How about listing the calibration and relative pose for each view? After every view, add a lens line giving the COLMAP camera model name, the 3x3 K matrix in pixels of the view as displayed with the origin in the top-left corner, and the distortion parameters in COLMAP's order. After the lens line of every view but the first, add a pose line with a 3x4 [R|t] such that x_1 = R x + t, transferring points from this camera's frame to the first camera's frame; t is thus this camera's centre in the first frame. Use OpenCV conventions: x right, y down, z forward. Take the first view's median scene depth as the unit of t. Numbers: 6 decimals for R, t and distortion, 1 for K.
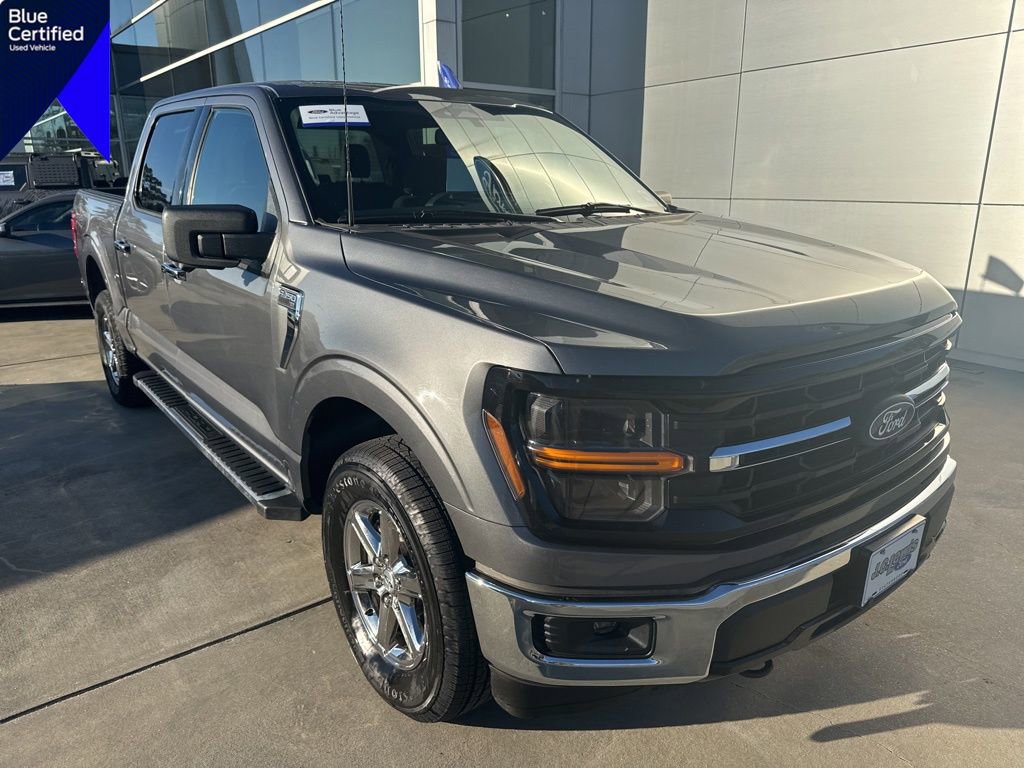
lens RADIAL K [[728.8, 0, 512.0], [0, 728.8, 384.0], [0, 0, 1]] dist [-0.000787, -0.002979]
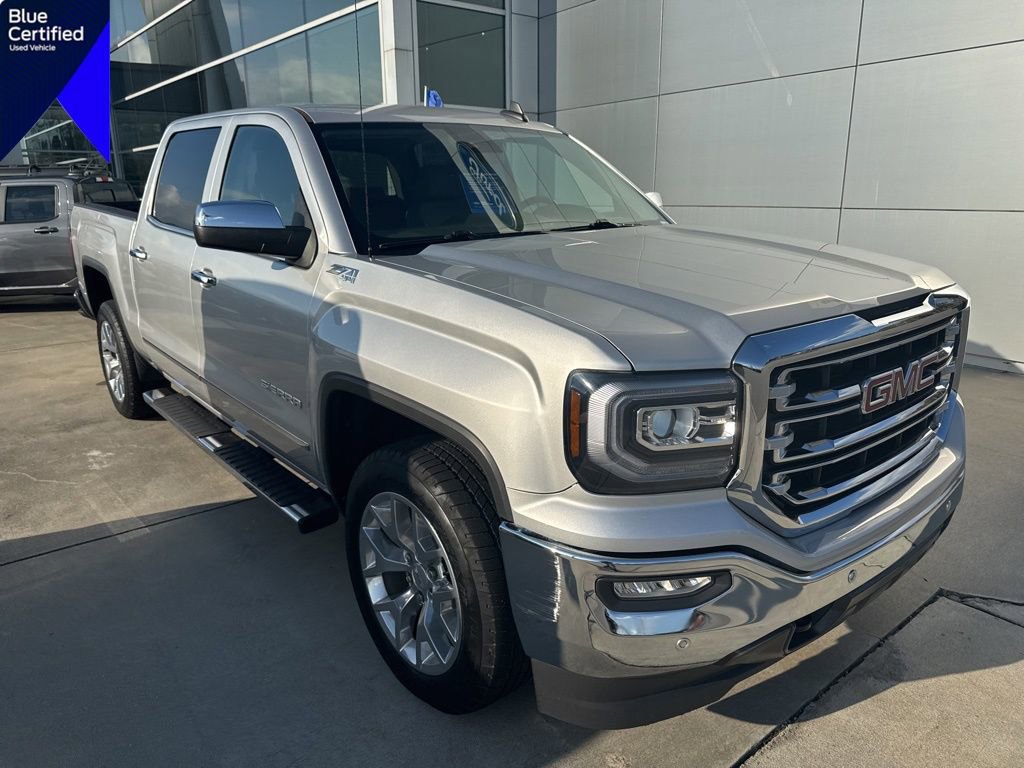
lens RADIAL K [[734.4, 0, 512.0], [0, 734.4, 384.0], [0, 0, 1]] dist [-0.007178, -0.001937]
pose [[0.999981, -0.003711, 0.004919, 0.070467], [0.003782, 0.999888, -0.014501, 0.039372], [-0.004865, 0.014519, 0.999883, -0.134091]]
